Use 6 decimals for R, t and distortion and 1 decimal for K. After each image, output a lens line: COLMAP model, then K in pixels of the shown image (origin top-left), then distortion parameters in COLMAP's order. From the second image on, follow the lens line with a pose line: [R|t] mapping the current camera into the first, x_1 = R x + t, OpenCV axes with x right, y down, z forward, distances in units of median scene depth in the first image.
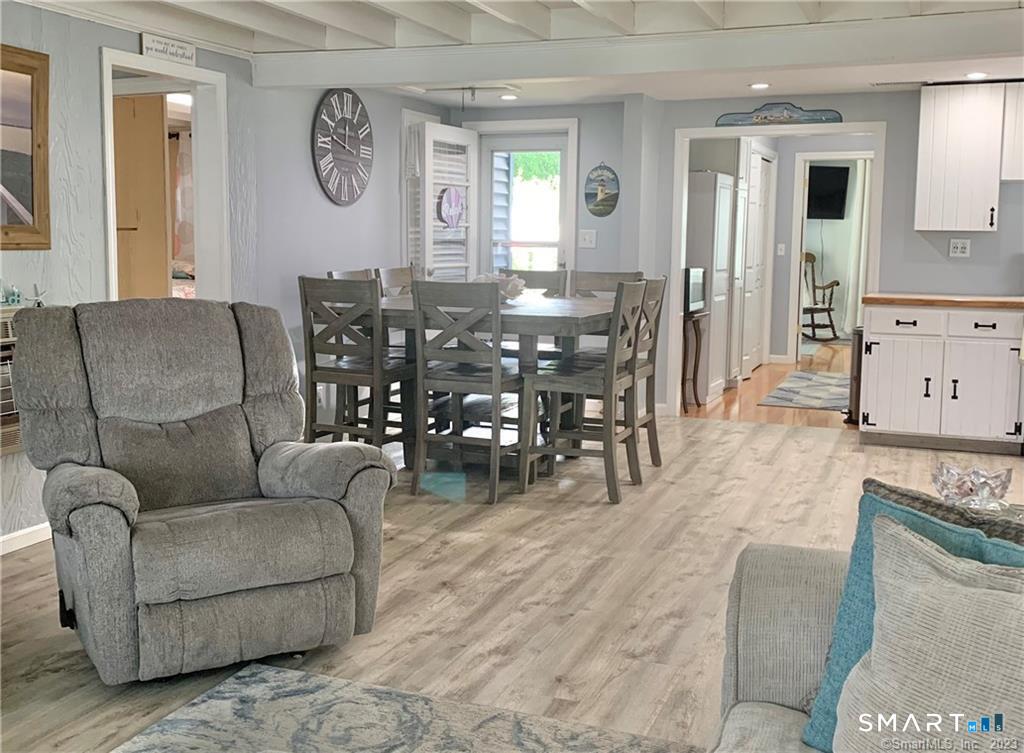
lens RADIAL K [[1067.8, 0, 507.1], [0, 1067.8, 383.5], [0, 0, 1]] dist [0.026102, 0.000000]
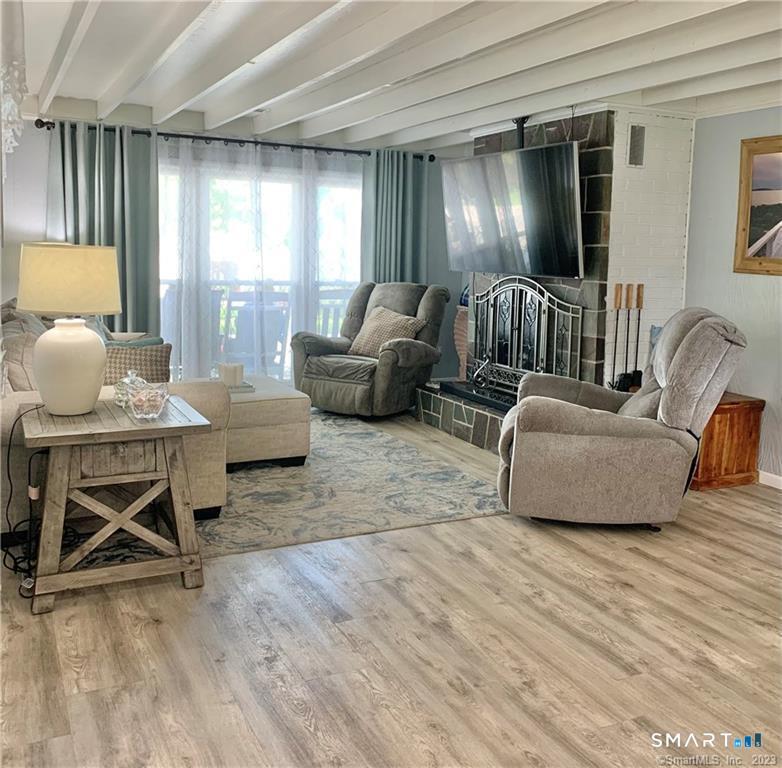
lens RADIAL K [[834.7, 0, 389.4], [0, 834.7, 384.5], [0, 0, 1]] dist [-0.025494, 0.000000]
pose [[-0.673449, 0.103112, -0.732007, 0.654352], [-0.135252, 0.956322, 0.259142, -0.180293], [0.726755, 0.273525, -0.630088, 1.212474]]
